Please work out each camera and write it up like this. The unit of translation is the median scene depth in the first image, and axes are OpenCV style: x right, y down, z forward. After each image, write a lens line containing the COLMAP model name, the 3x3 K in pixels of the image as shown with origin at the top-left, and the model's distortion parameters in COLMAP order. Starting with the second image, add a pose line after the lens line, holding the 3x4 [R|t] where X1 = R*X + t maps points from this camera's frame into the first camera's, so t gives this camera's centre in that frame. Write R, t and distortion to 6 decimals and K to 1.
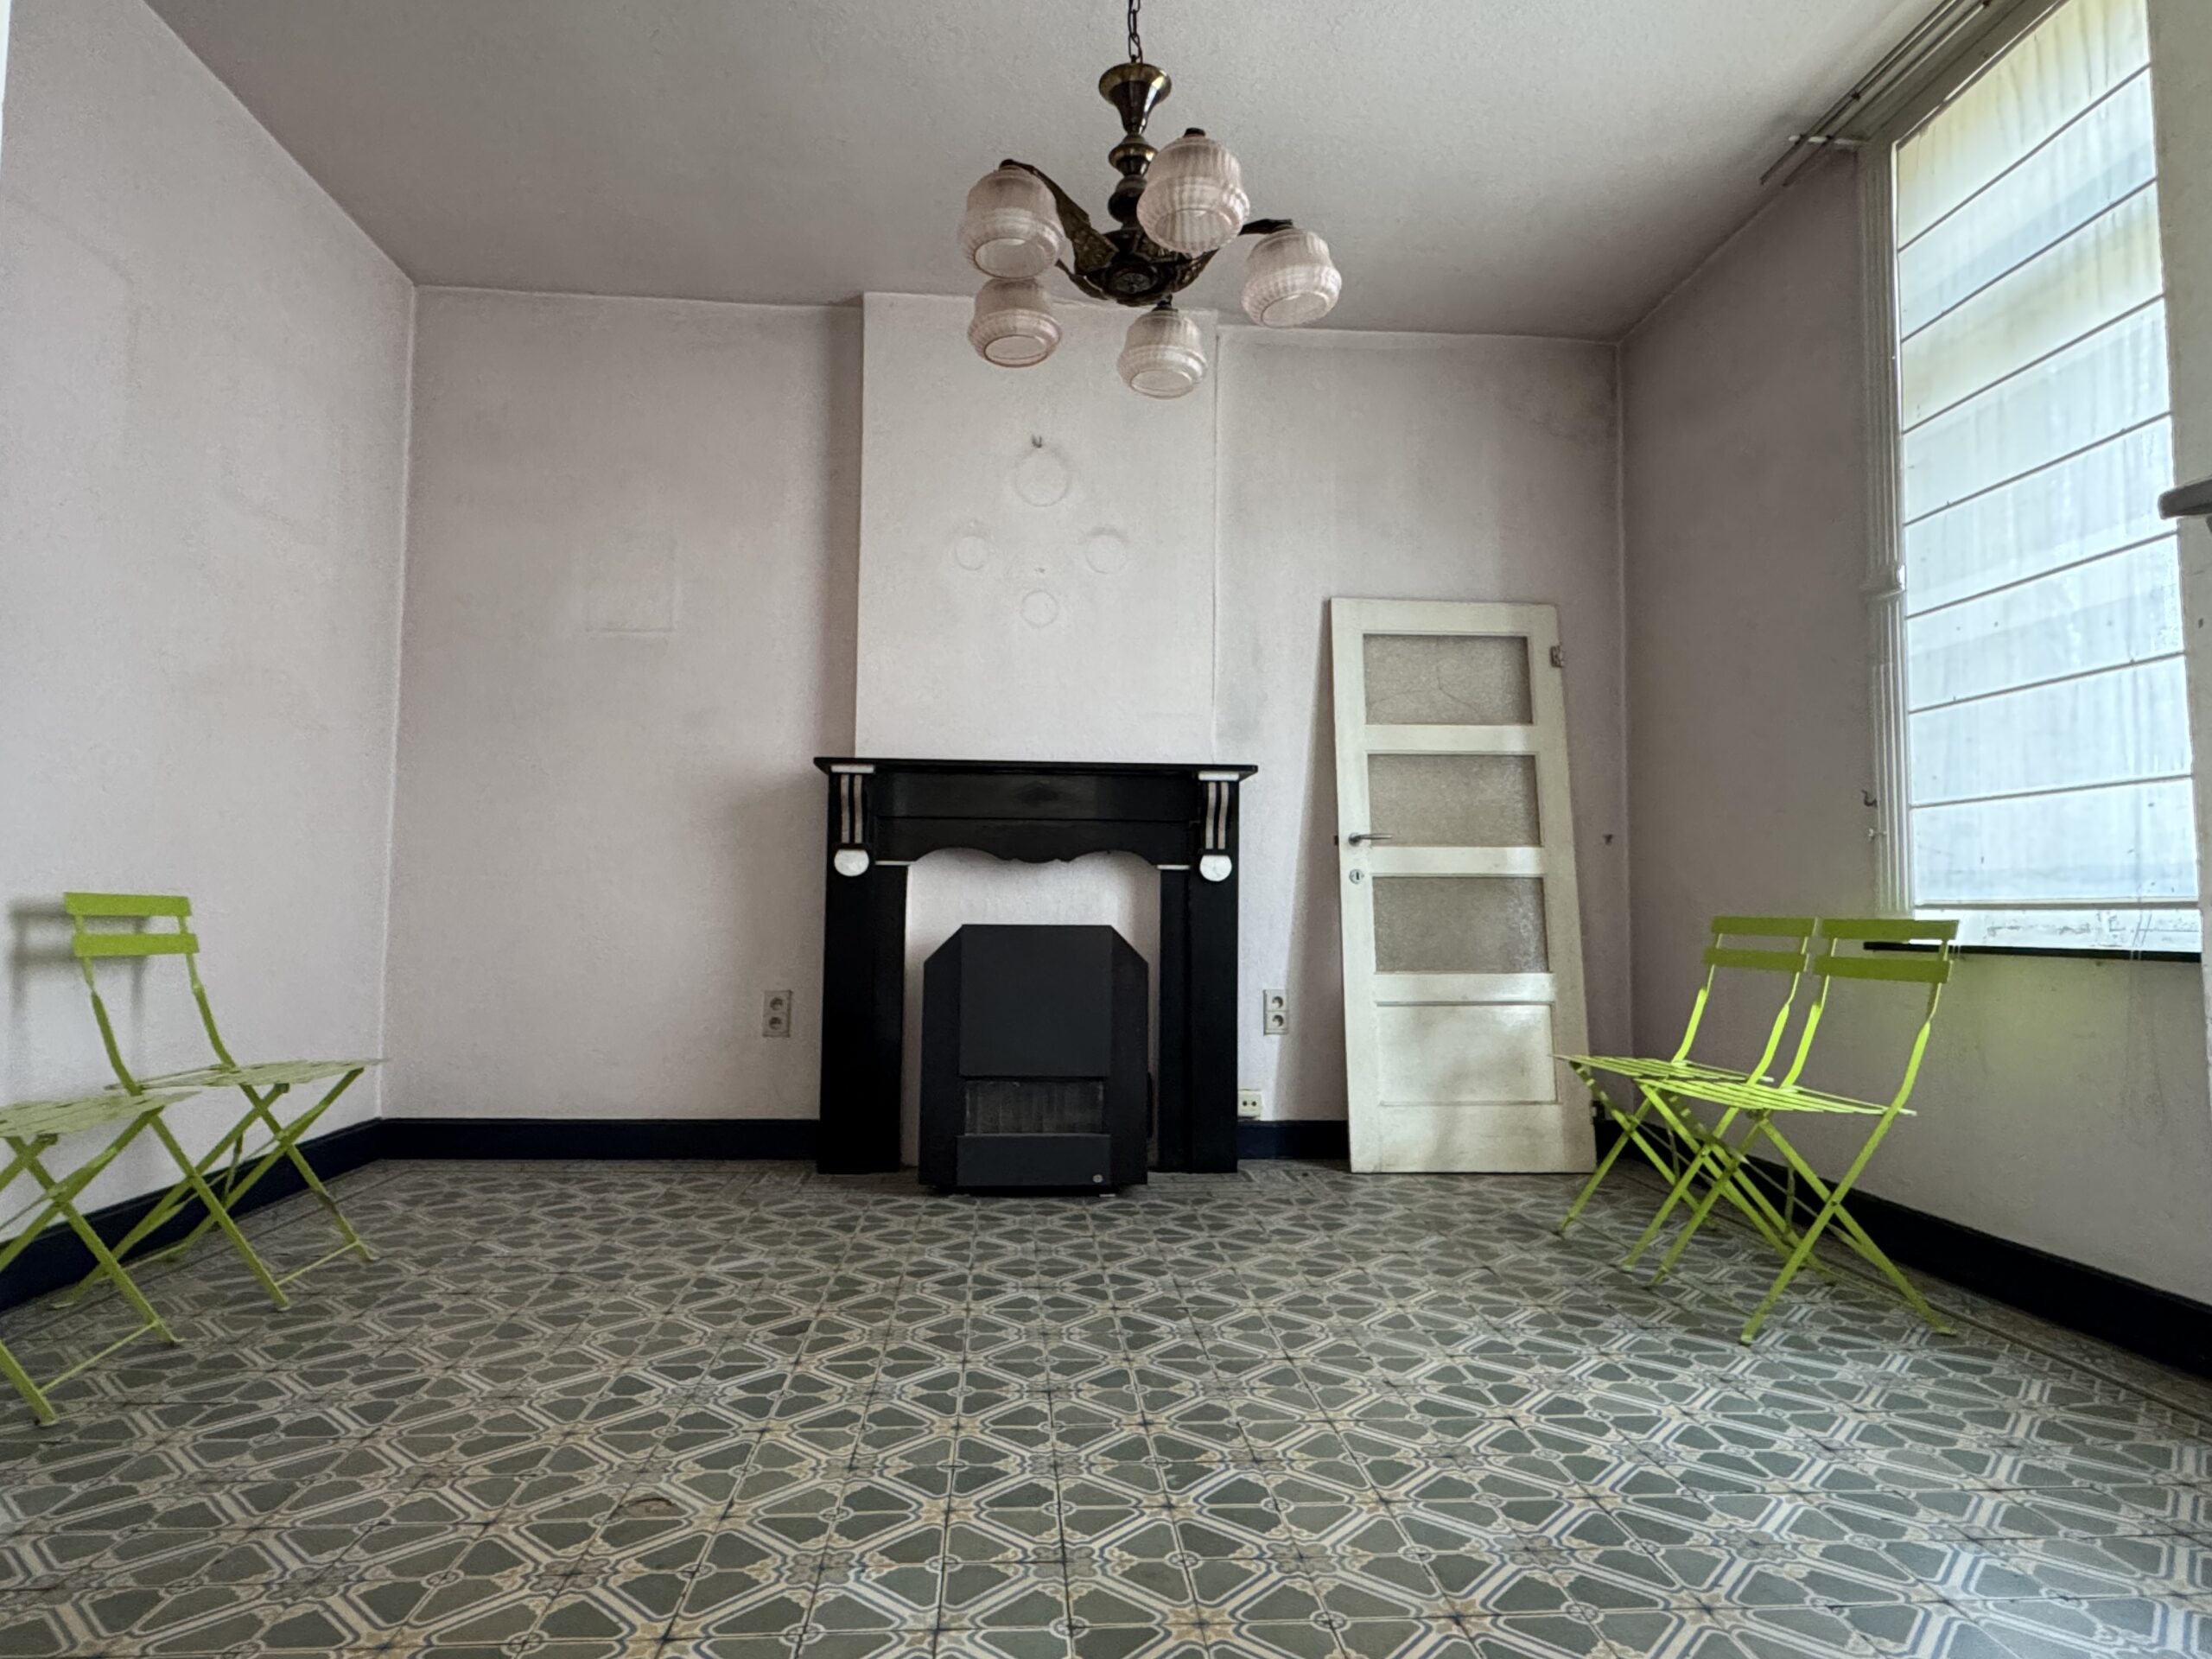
lens RADIAL K [[1289.9, 0, 1110.2], [0, 1289.9, 839.4], [0, 0, 1]] dist [-0.009184, 0.001142]
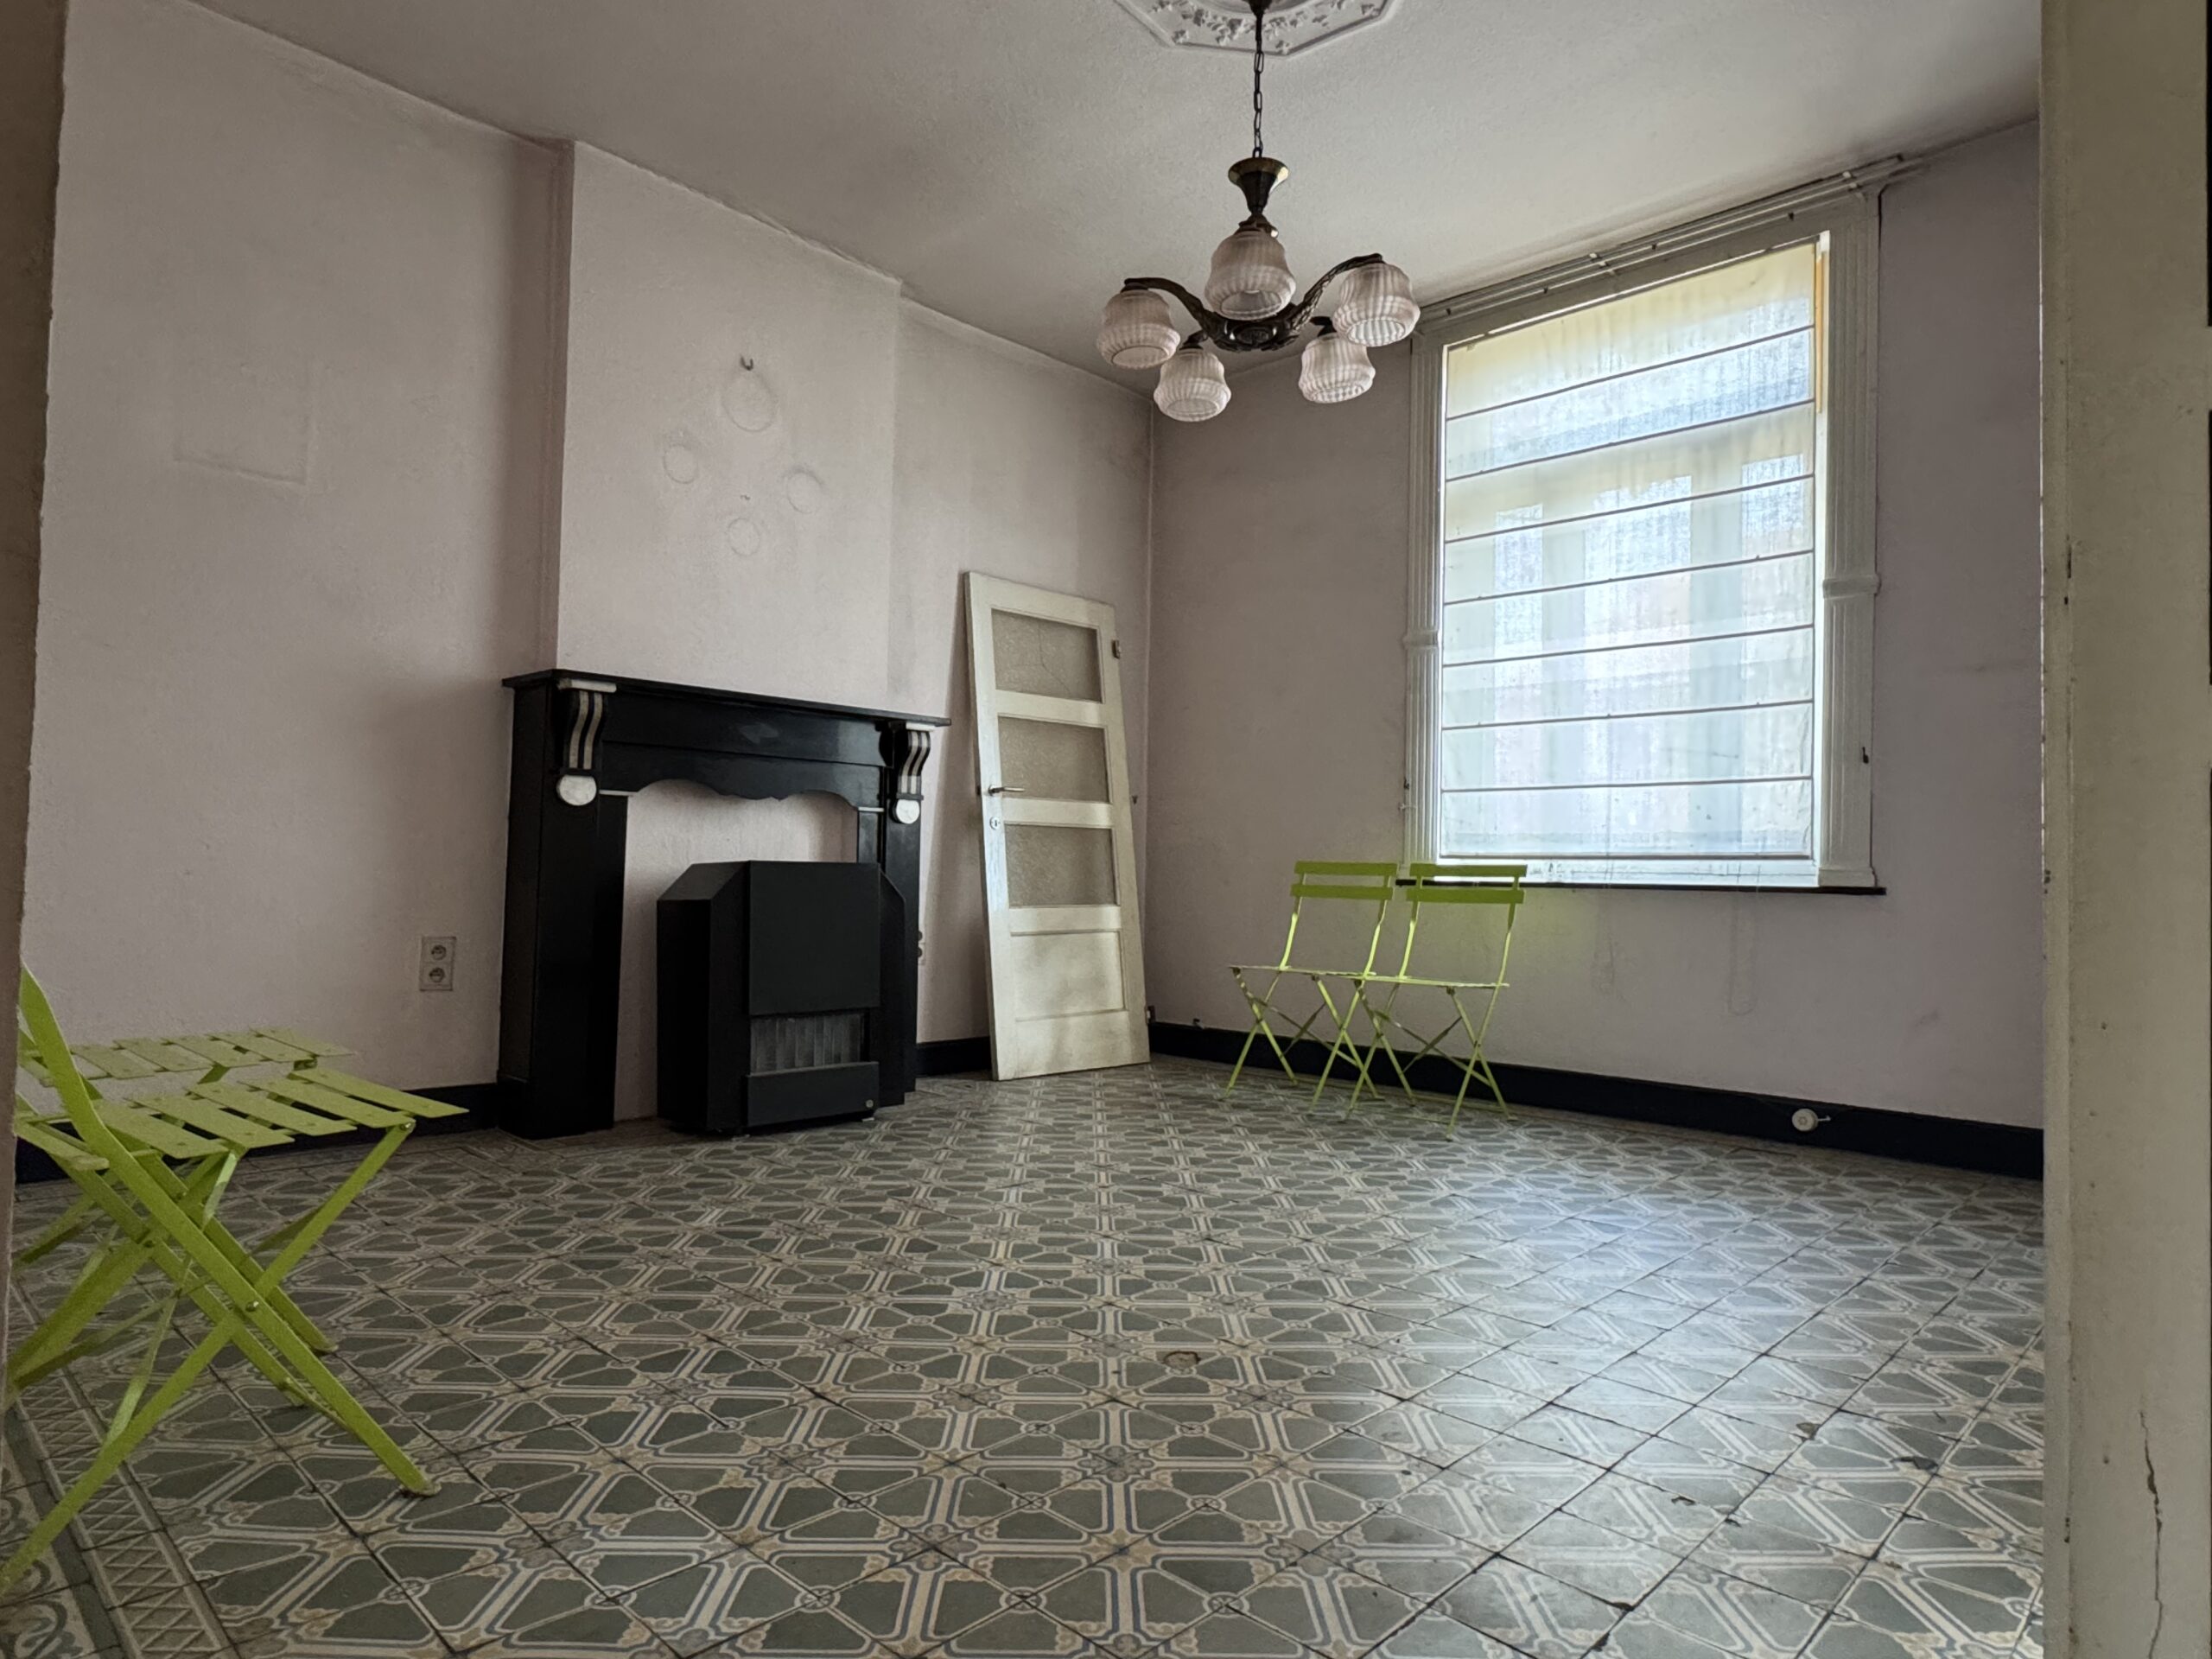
lens RADIAL K [[1289.9, 0, 1118.1], [0, 1289.9, 826.9], [0, 0, 1]] dist [-0.009184, 0.001142]
pose [[0.747746, 0.030833, 0.663269, -0.508100], [-0.049422, 0.998735, 0.009289, 0.016663], [-0.662143, -0.039726, 0.748324, 0.084336]]
